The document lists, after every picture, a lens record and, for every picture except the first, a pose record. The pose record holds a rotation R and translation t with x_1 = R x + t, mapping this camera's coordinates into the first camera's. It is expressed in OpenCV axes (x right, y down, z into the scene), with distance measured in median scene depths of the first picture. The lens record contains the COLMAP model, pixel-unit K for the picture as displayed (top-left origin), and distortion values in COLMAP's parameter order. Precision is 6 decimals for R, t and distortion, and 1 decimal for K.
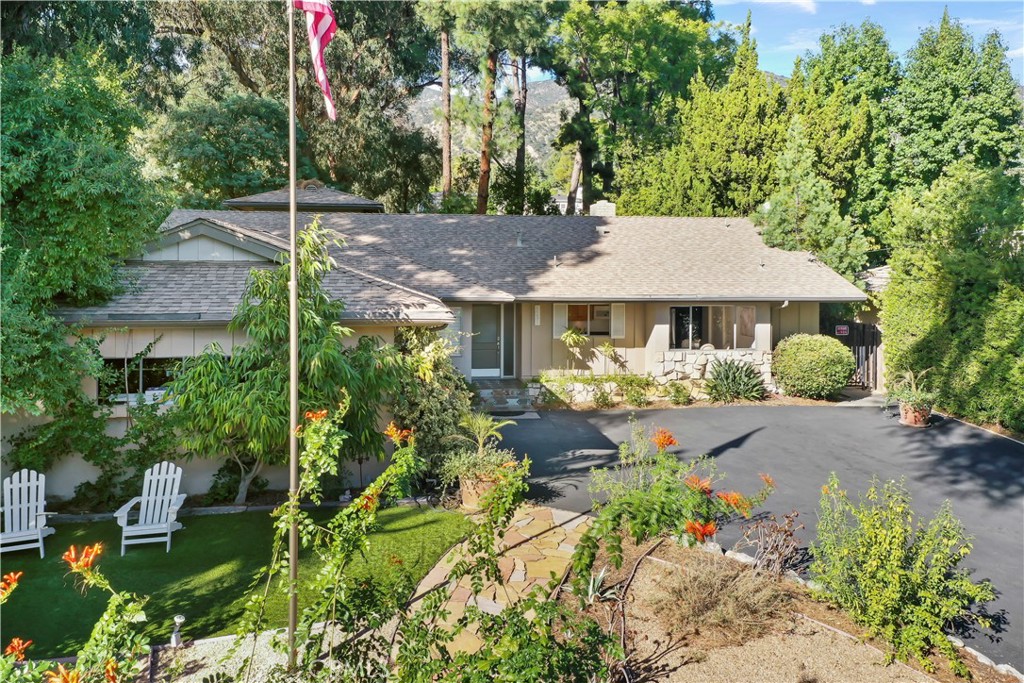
lens RADIAL K [[831.1, 0, 512.0], [0, 831.1, 341.5], [0, 0, 1]] dist [-0.003223, 0.001044]
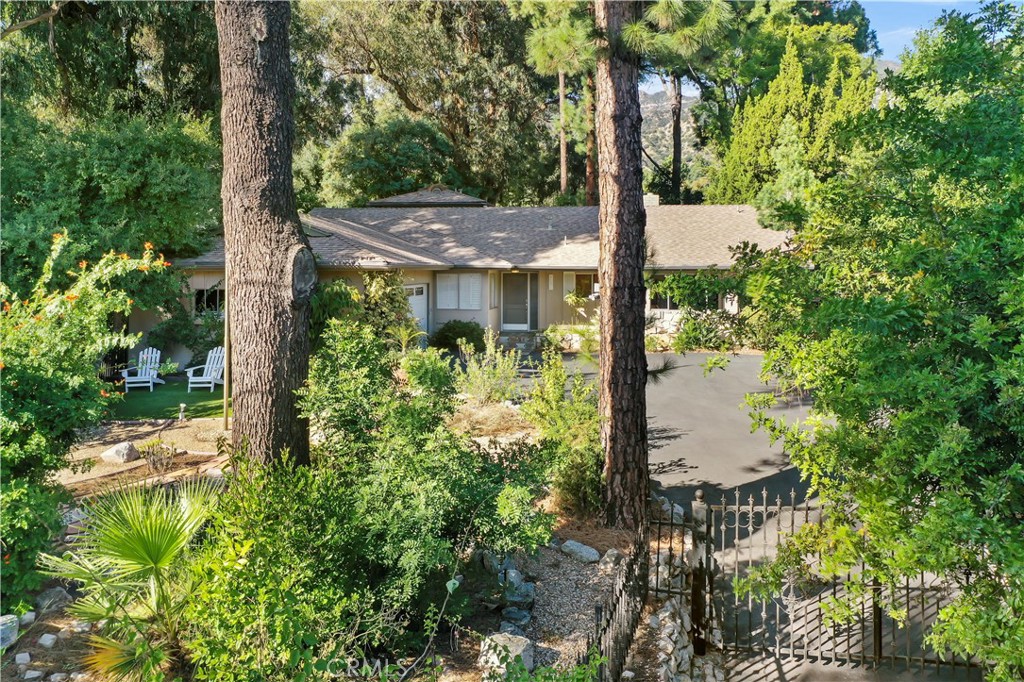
lens RADIAL K [[821.9, 0, 512.0], [0, 821.9, 341.0], [0, 0, 1]] dist [0.009658, 0.003522]
pose [[0.958630, 0.021895, -0.283811, 0.302570], [-0.022924, 0.999737, -0.000304, 0.055537], [0.283729, 0.006797, 0.958880, -0.220675]]
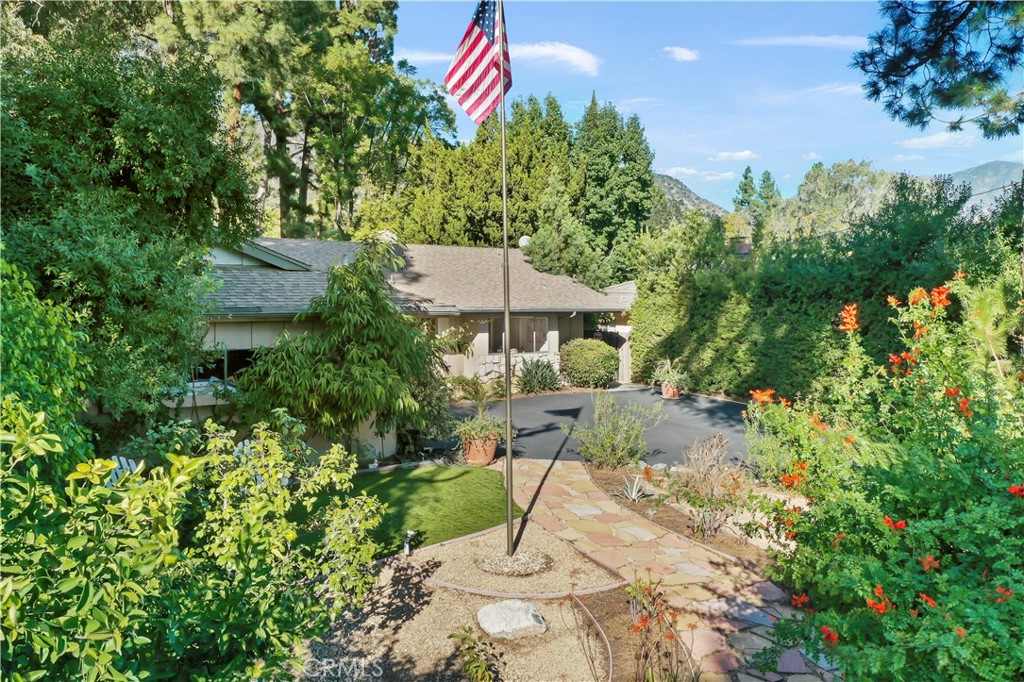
lens RADIAL K [[818.0, 0, 511.8], [0, 818.0, 391.7], [0, 0, 1]] dist [0.001784, -0.001048]
pose [[0.877081, -0.053056, 0.477404, -0.325748], [0.049908, 0.998568, 0.019285, 0.040525], [-0.477743, 0.006912, 0.878472, -0.056975]]
